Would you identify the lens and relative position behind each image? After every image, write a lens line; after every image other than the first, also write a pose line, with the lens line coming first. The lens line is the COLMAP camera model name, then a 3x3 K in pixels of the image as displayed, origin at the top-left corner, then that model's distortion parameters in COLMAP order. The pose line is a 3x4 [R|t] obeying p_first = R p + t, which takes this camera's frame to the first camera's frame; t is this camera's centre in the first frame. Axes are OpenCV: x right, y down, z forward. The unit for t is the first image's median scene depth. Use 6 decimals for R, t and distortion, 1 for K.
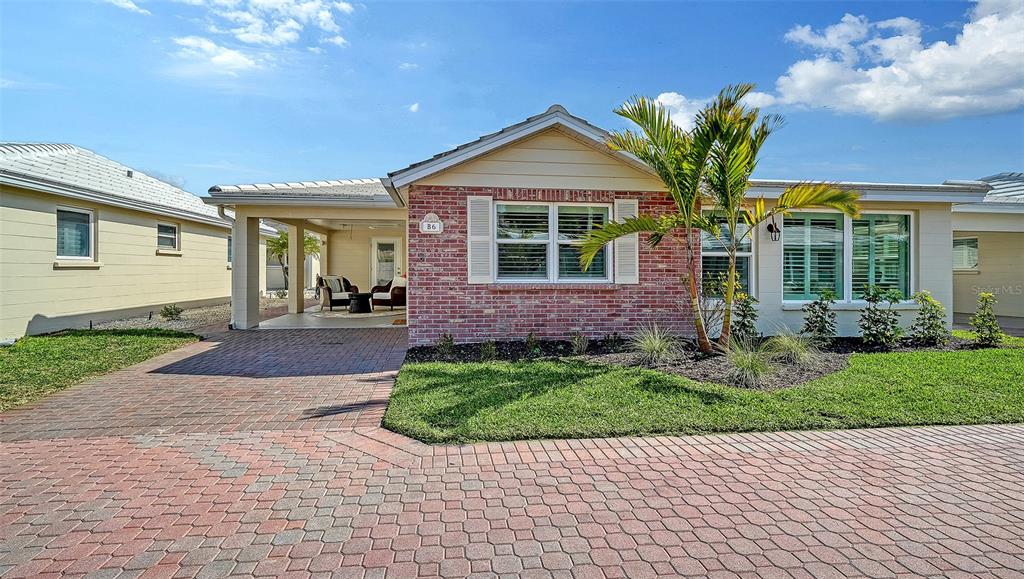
lens RADIAL K [[507.8, 0, 522.4], [0, 507.8, 272.7], [0, 0, 1]] dist [0.021399, 0.000852]
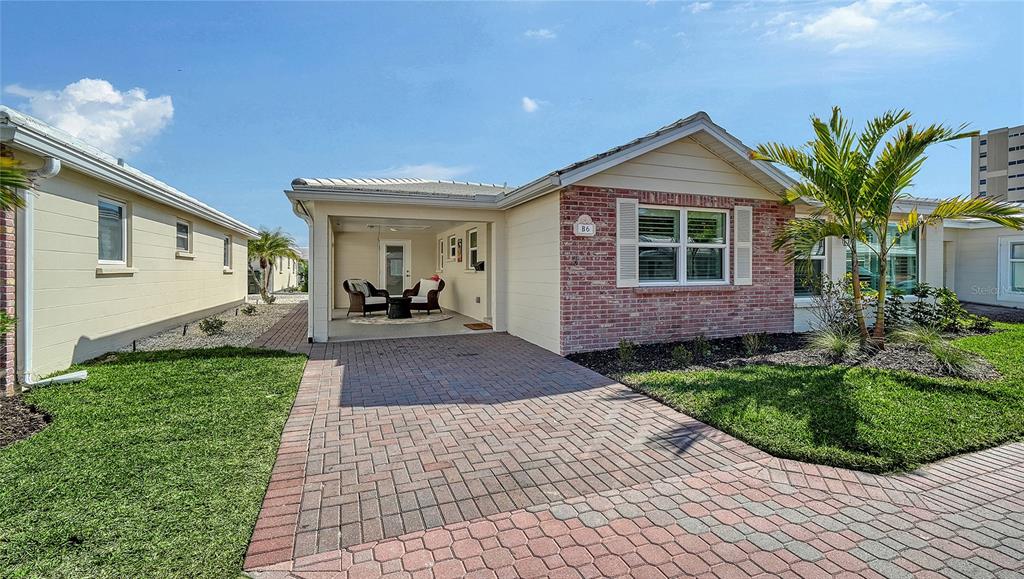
lens RADIAL K [[449.8, 0, 526.7], [0, 449.8, 271.7], [0, 0, 1]] dist [-0.000813, 0.000395]
pose [[0.968654, -0.007854, 0.248290, -0.475598], [0.008402, 0.999964, -0.001146, -0.009116], [-0.248272, 0.003196, 0.968685, 0.195515]]
